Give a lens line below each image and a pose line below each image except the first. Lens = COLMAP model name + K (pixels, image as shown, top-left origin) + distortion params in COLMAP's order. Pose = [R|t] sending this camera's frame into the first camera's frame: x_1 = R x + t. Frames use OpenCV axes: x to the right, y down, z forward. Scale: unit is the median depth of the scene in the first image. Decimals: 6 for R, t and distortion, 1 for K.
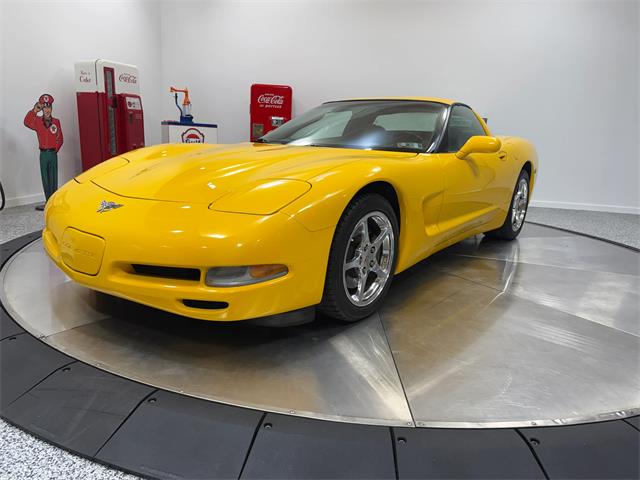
lens RADIAL K [[457.5, 0, 314.9], [0, 457.5, 243.0], [0, 0, 1]] dist [0.010772, -0.027057]
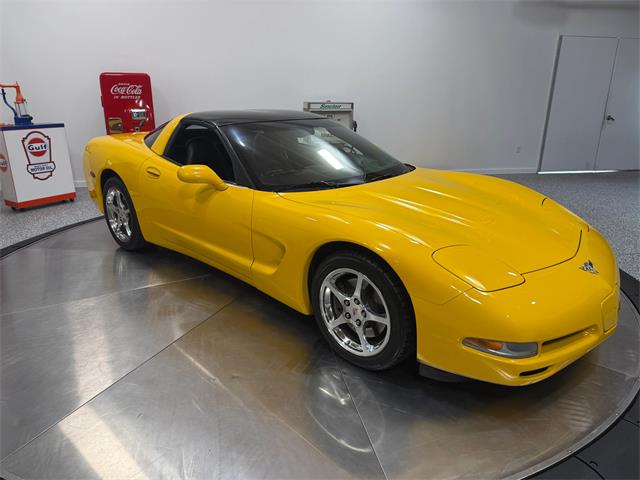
lens RADIAL K [[460.1, 0, 324.2], [0, 460.1, 243.4], [0, 0, 1]] dist [0.005169, -0.027166]
pose [[0.917947, -0.162055, 0.362093, -0.137213], [0.122672, 0.983976, 0.129391, -0.108019], [-0.377260, -0.074356, 0.923118, 0.023545]]
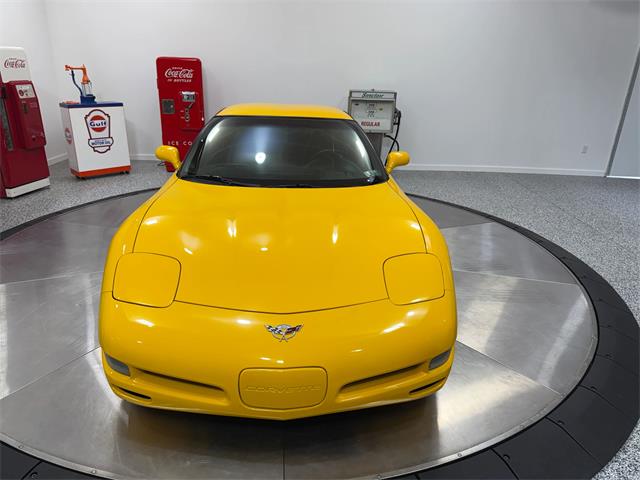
lens RADIAL K [[457.1, 0, 321.5], [0, 457.1, 246.0], [0, 0, 1]] dist [-0.019130, -0.001293]
pose [[0.981452, -0.082915, 0.172850, 0.000940], [0.053961, 0.984659, 0.165938, -0.120898], [-0.183956, -0.153533, 0.970869, -0.030416]]
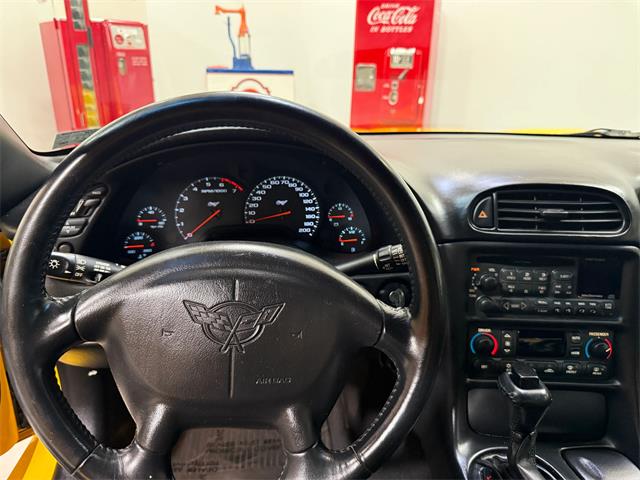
lens RADIAL K [[460.9, 0, 319.6], [0, 460.9, 237.2], [0, 0, 1]] dist [-0.000198, -0.007678]
pose [[0.927226, 0.097708, -0.361533, 0.047259], [-0.056854, 0.990902, 0.121986, -0.148676], [0.370162, -0.092553, 0.924345, 0.556300]]
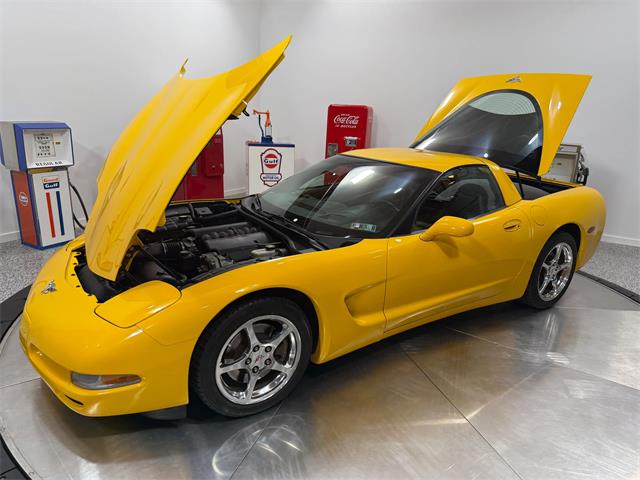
lens RADIAL K [[442.6, 0, 315.5], [0, 442.6, 245.2], [0, 0, 1]] dist [0.115253, -0.214831]
pose [[0.943662, 0.088824, -0.318767, 0.212463], [-0.070881, 0.995200, 0.067479, -0.118434], [0.323230, -0.041083, 0.945428, 0.042036]]
